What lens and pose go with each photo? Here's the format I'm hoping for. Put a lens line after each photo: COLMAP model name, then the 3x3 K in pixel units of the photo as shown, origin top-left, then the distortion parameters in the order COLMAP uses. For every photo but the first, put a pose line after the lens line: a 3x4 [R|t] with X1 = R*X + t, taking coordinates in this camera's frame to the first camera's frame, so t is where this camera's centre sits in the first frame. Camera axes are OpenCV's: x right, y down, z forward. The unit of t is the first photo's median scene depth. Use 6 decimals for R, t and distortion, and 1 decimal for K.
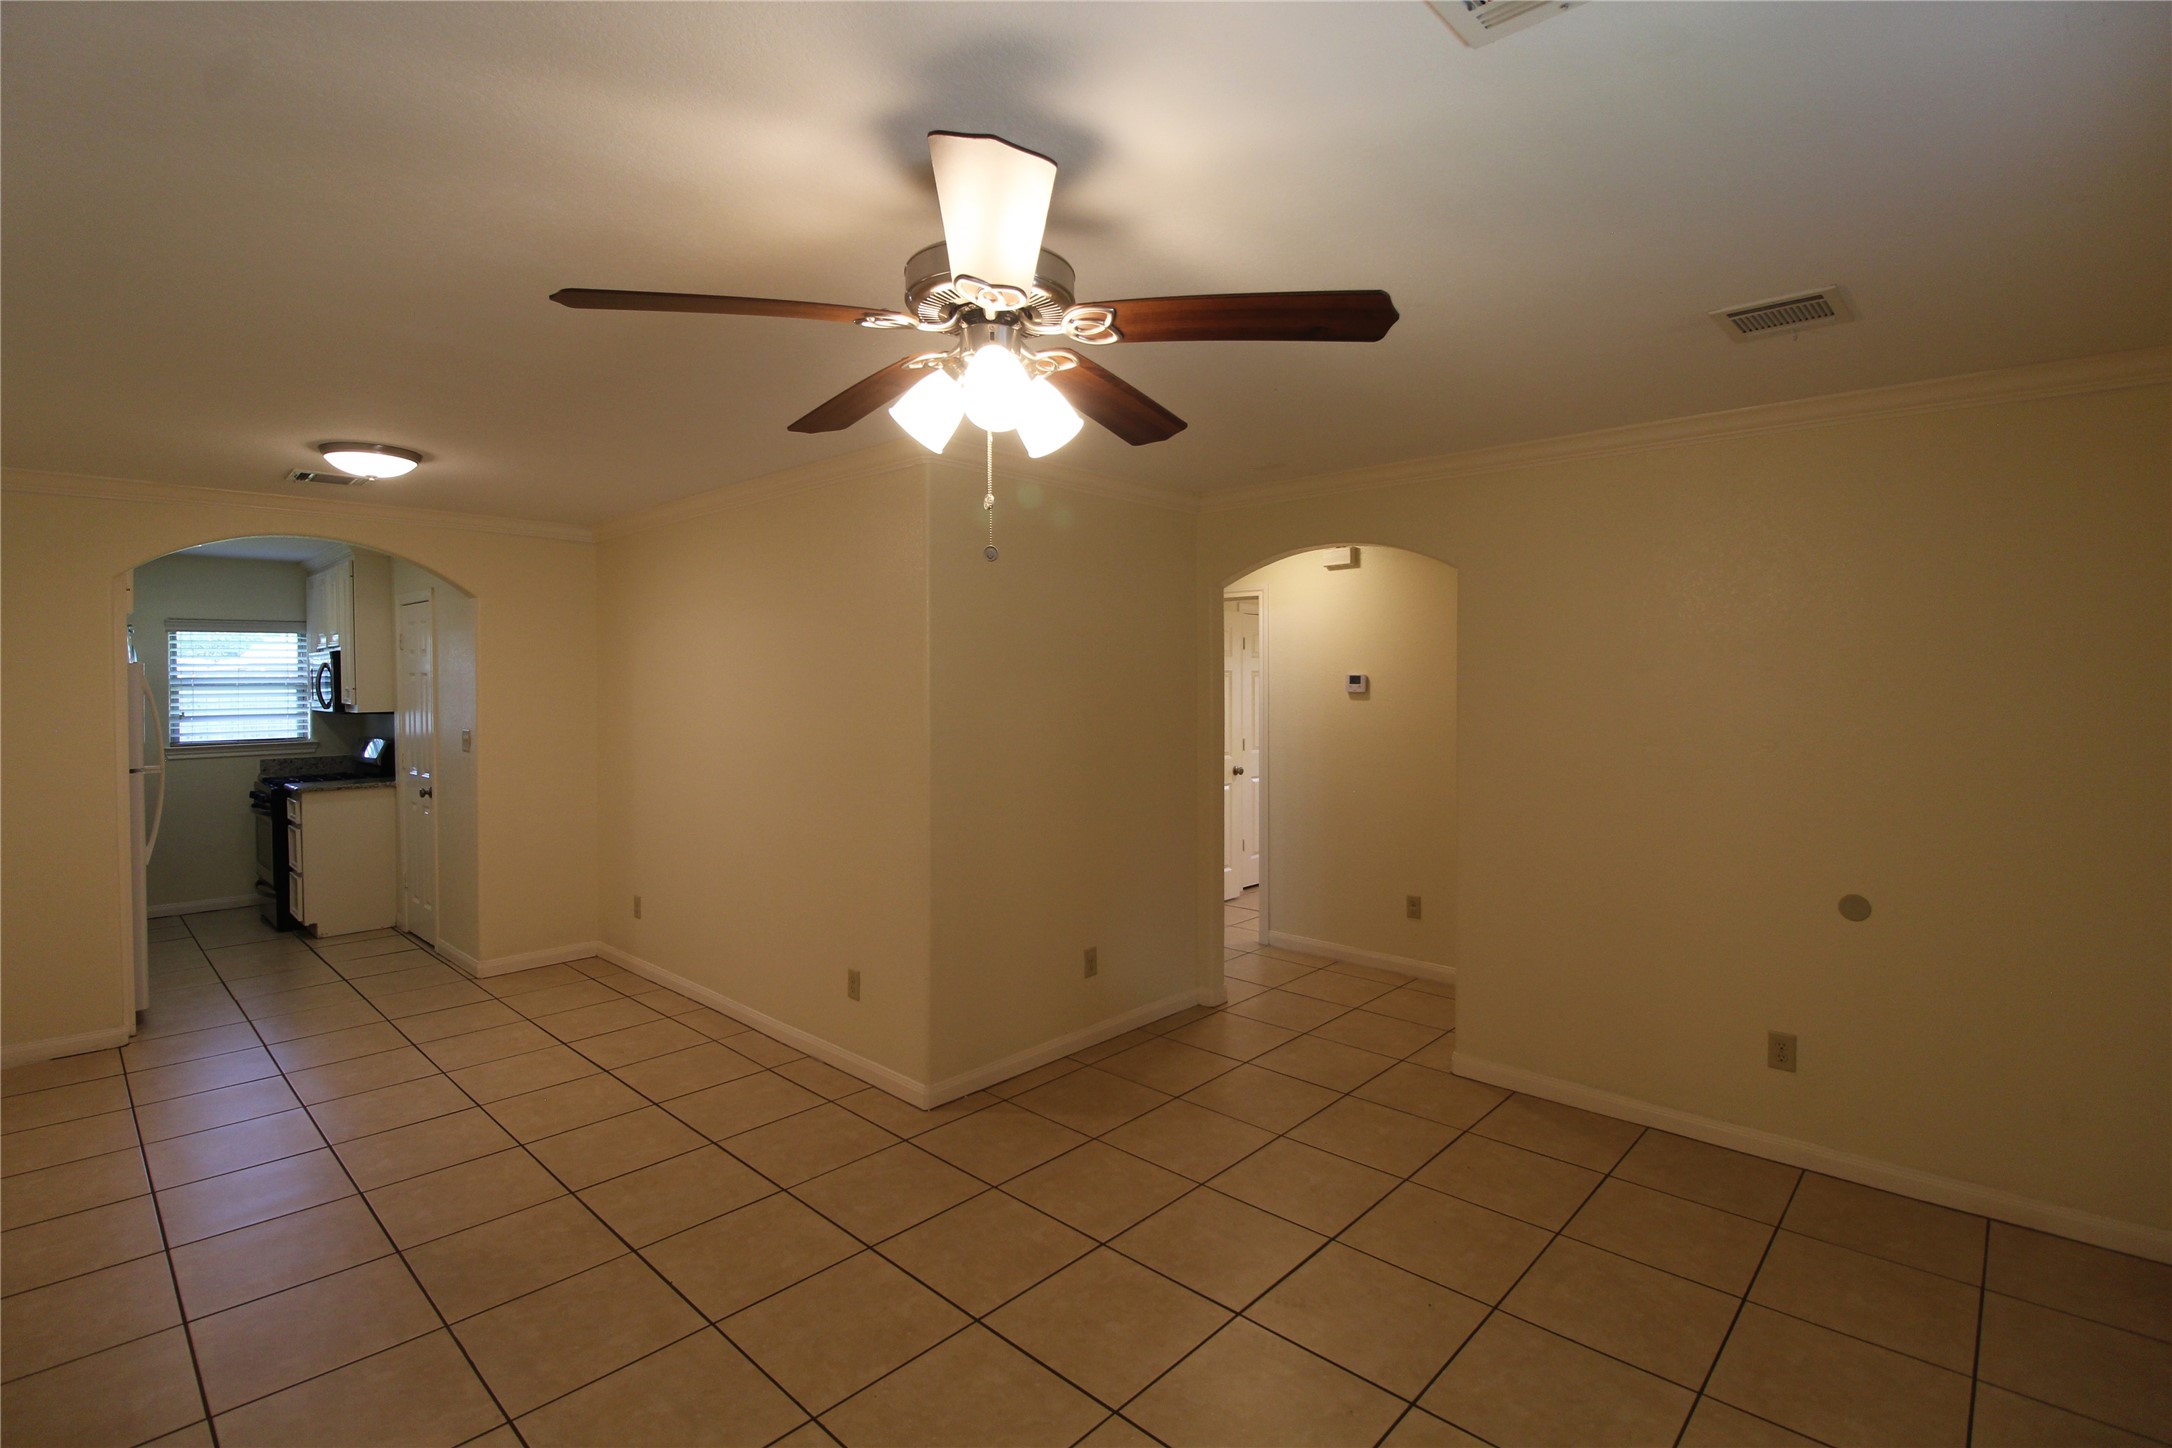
lens RADIAL K [[1010.6, 0, 1075.5], [0, 1010.6, 696.4], [0, 0, 1]] dist [-0.009521, -0.001119]
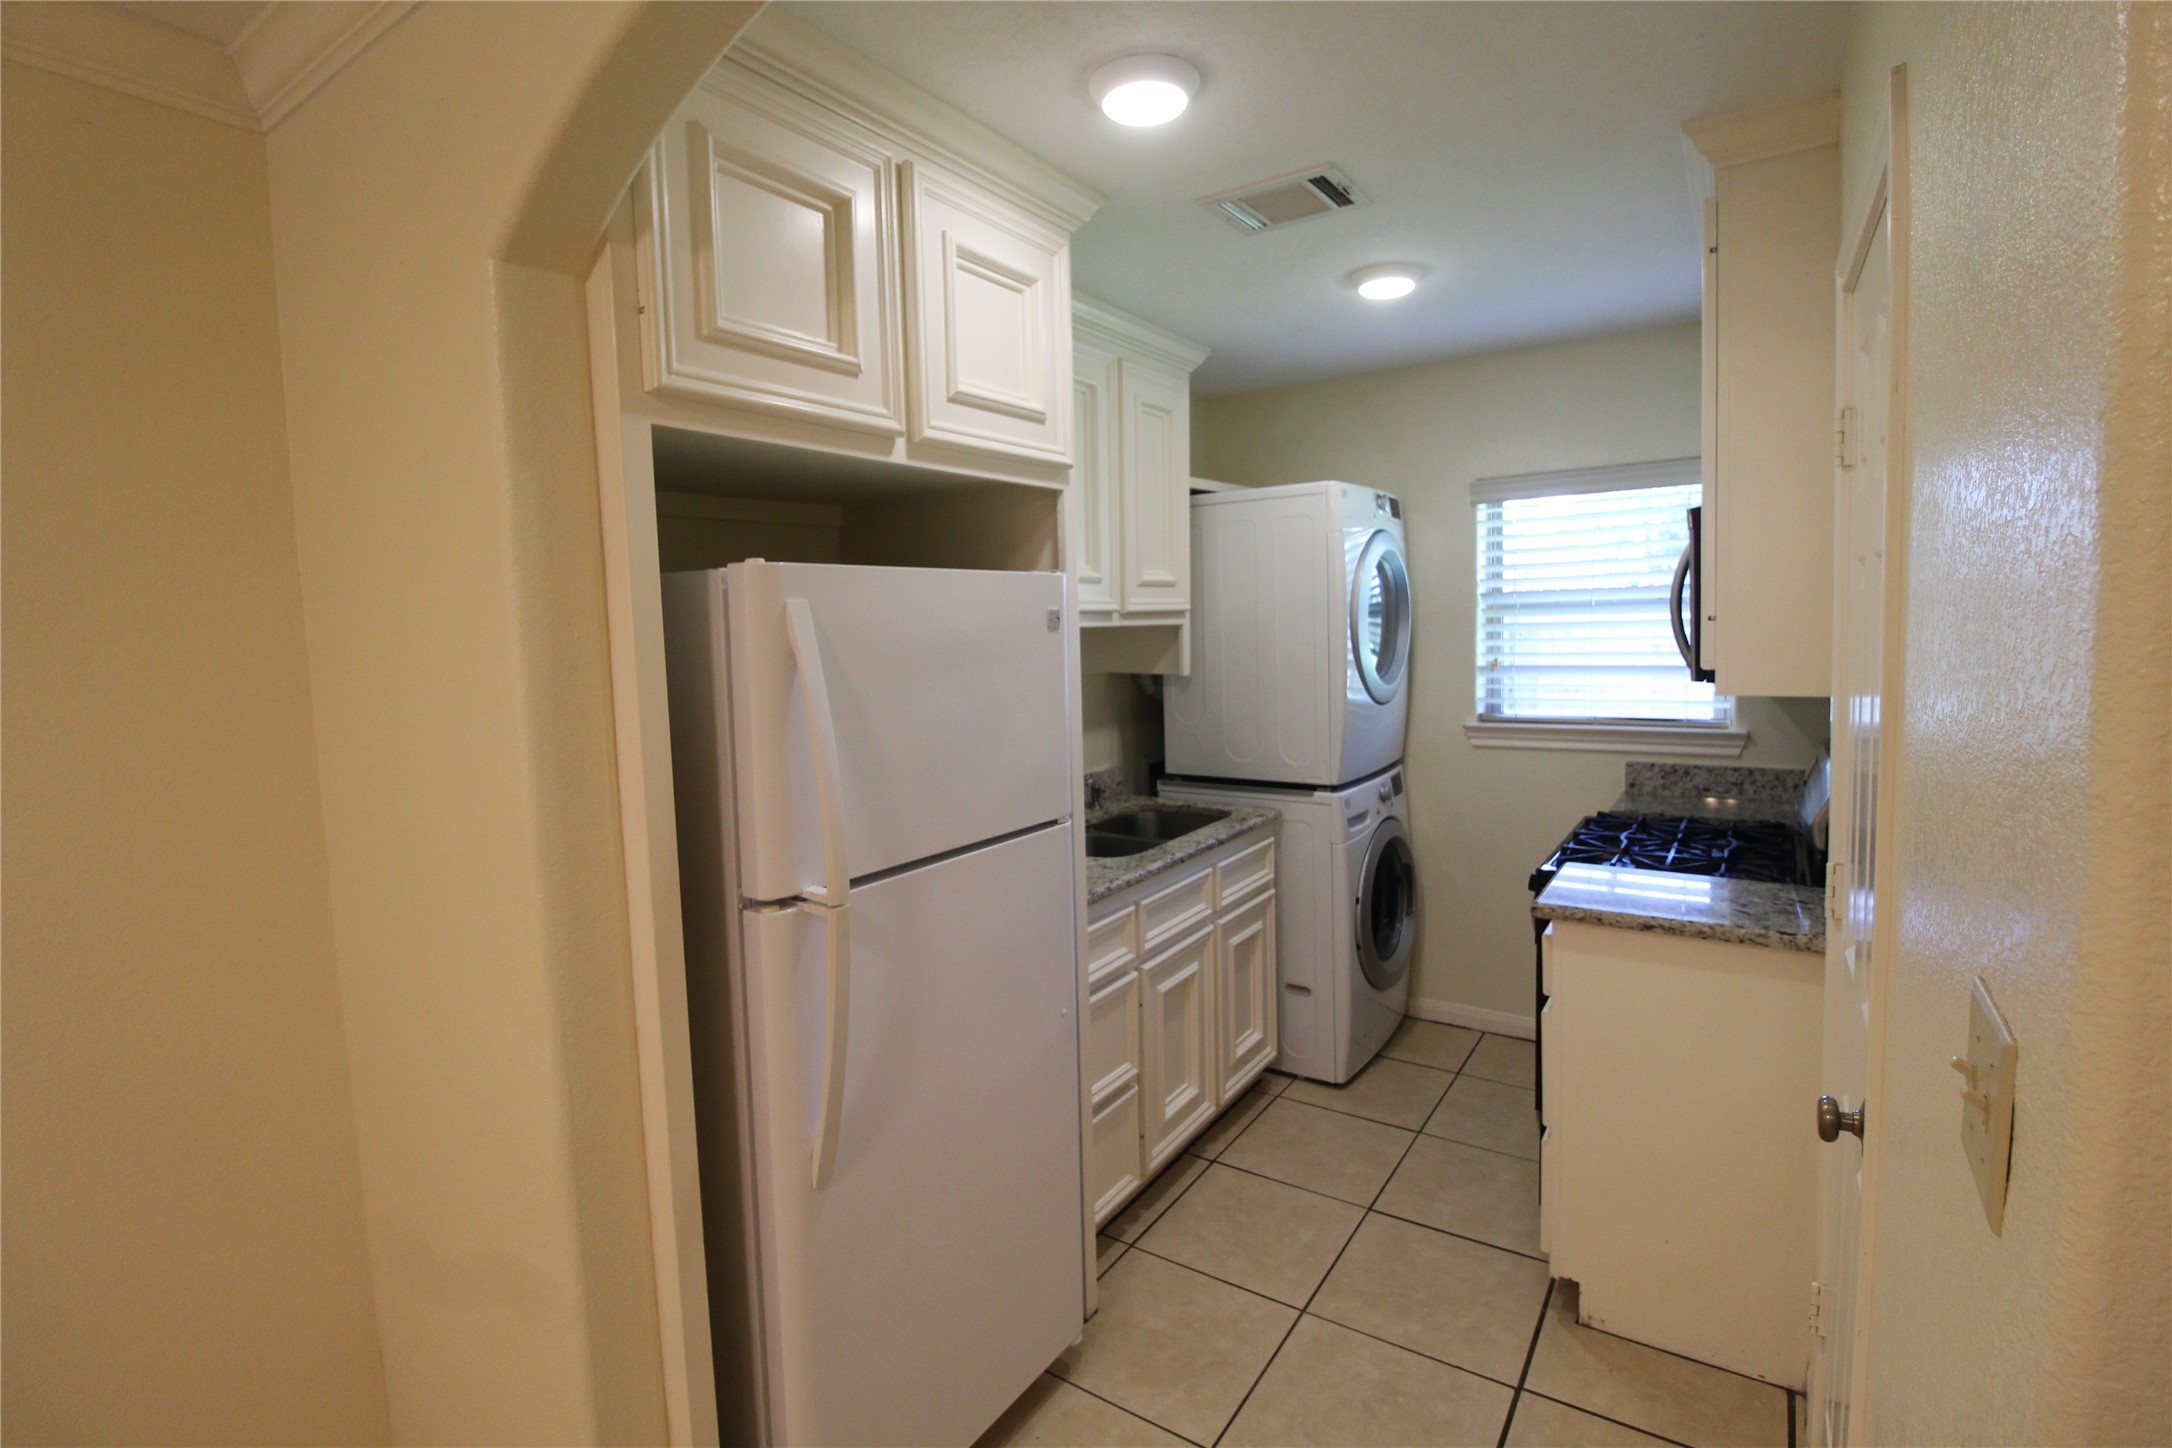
lens RADIAL K [[1010.6, 0, 1075.5], [0, 1010.6, 696.4], [0, 0, 1]] dist [-0.009521, -0.001119]
pose [[0.164795, 0.079735, -0.983100, -0.436958], [0.014832, 0.996414, 0.083301, -0.012299], [0.986216, -0.028309, 0.163022, 0.745907]]
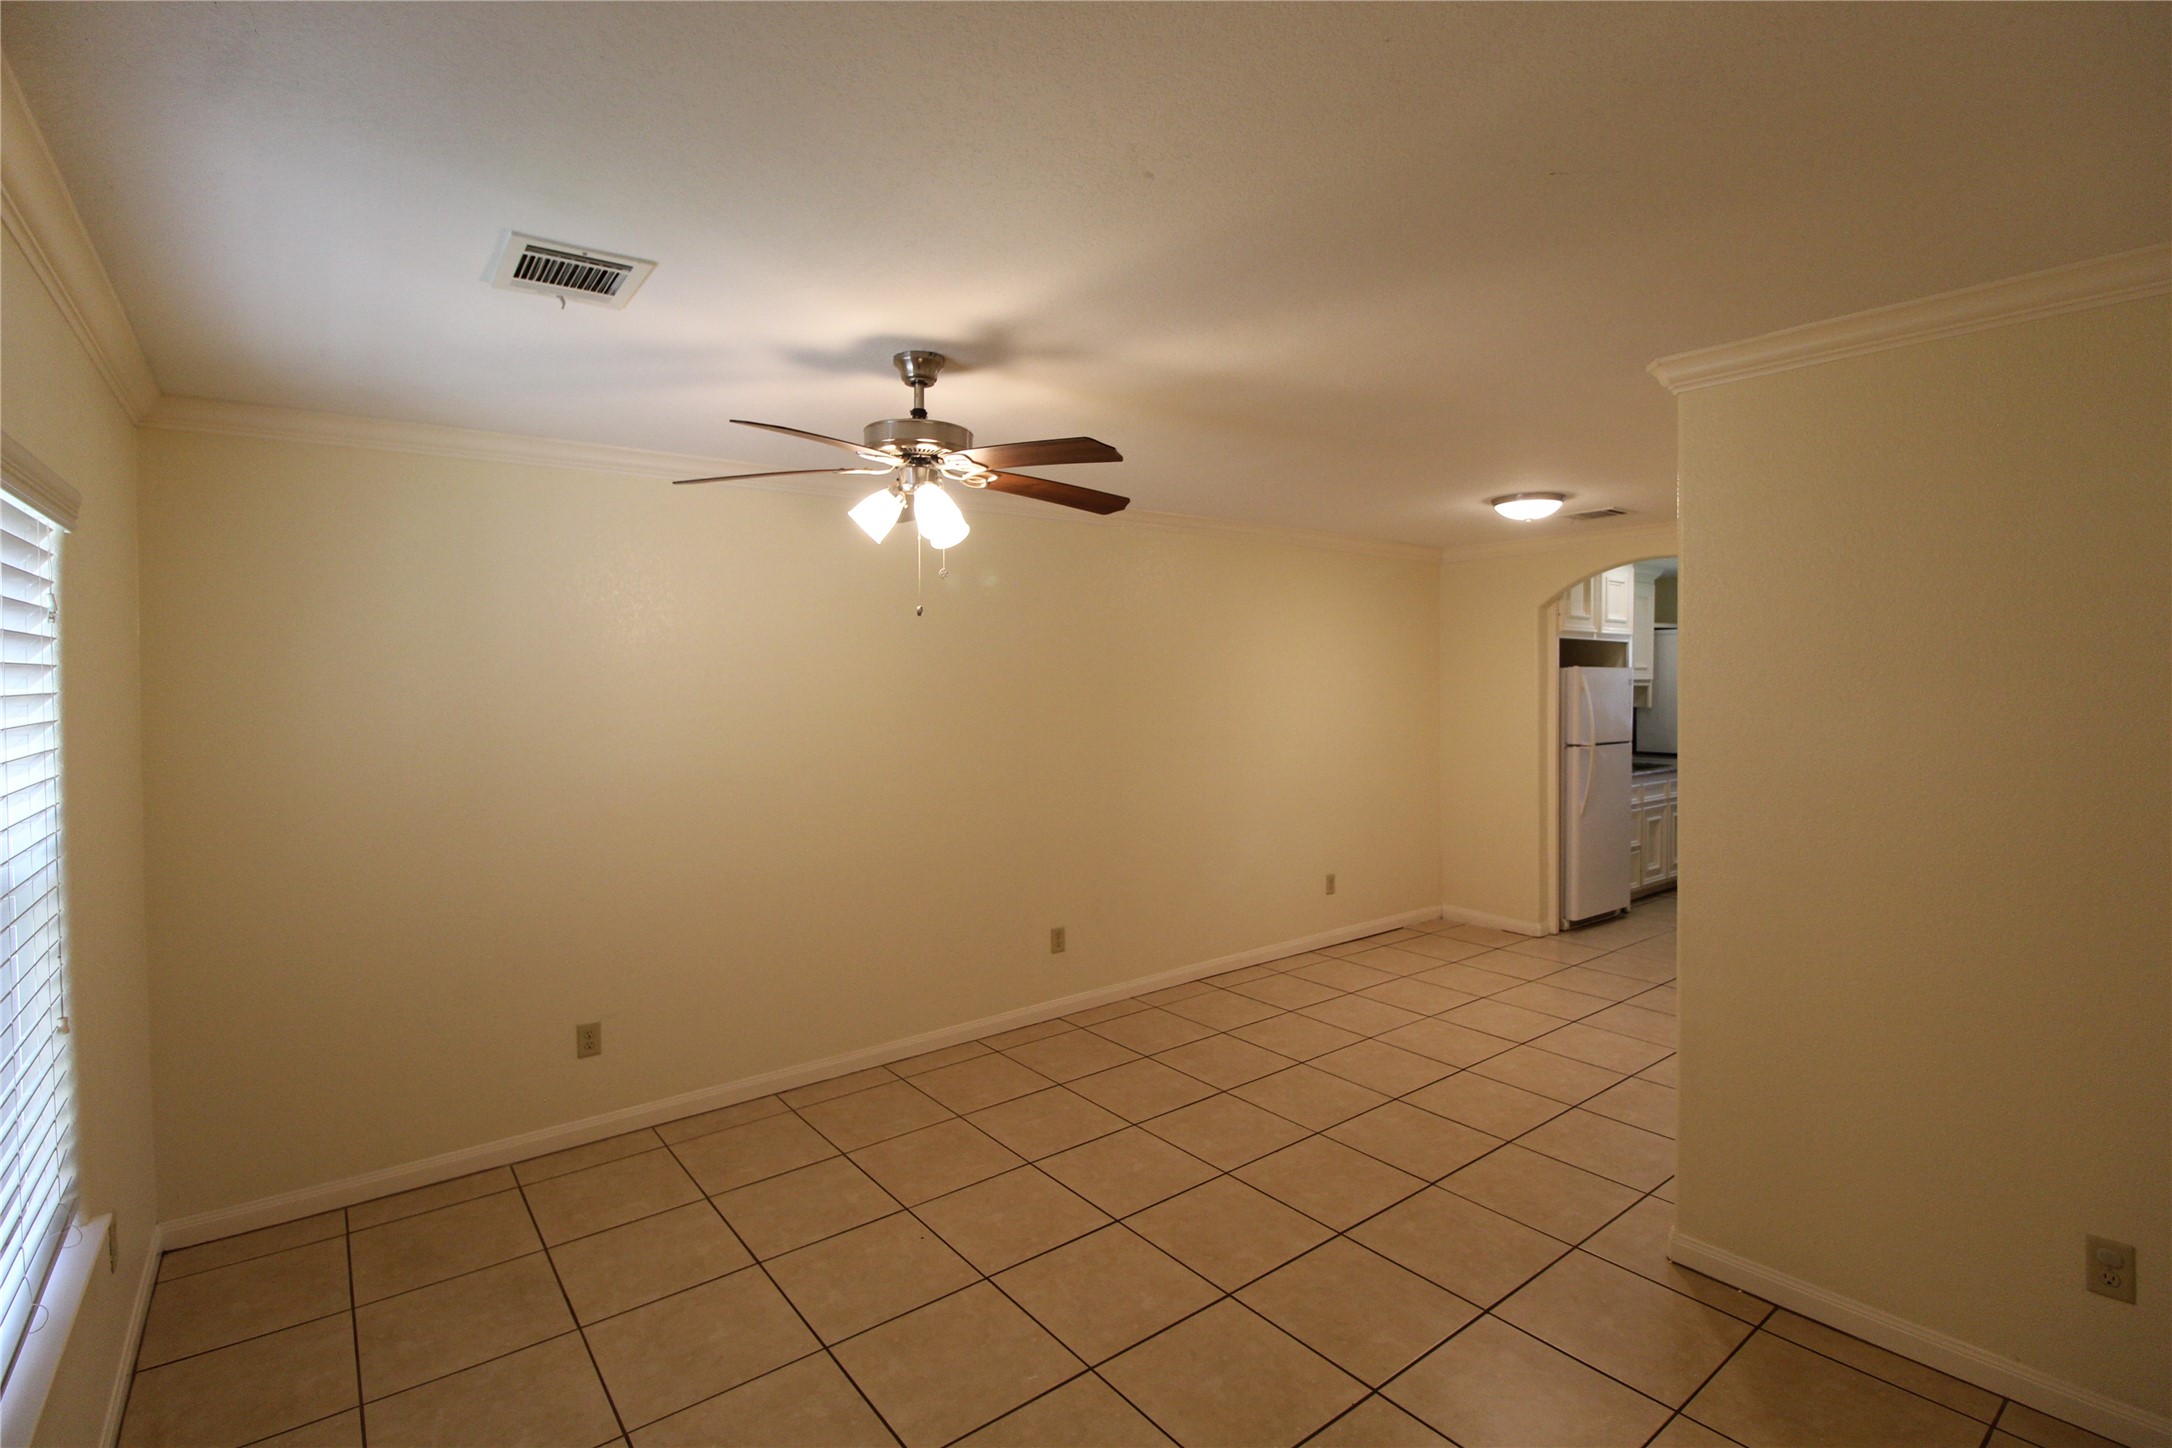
lens RADIAL K [[1010.6, 0, 1075.5], [0, 1010.6, 696.4], [0, 0, 1]] dist [-0.009521, -0.001119]
pose [[-0.153249, 0.024423, -0.987886, 0.384366], [-0.012277, 0.999570, 0.026616, -0.016149], [0.988111, 0.016207, -0.152884, 0.379756]]
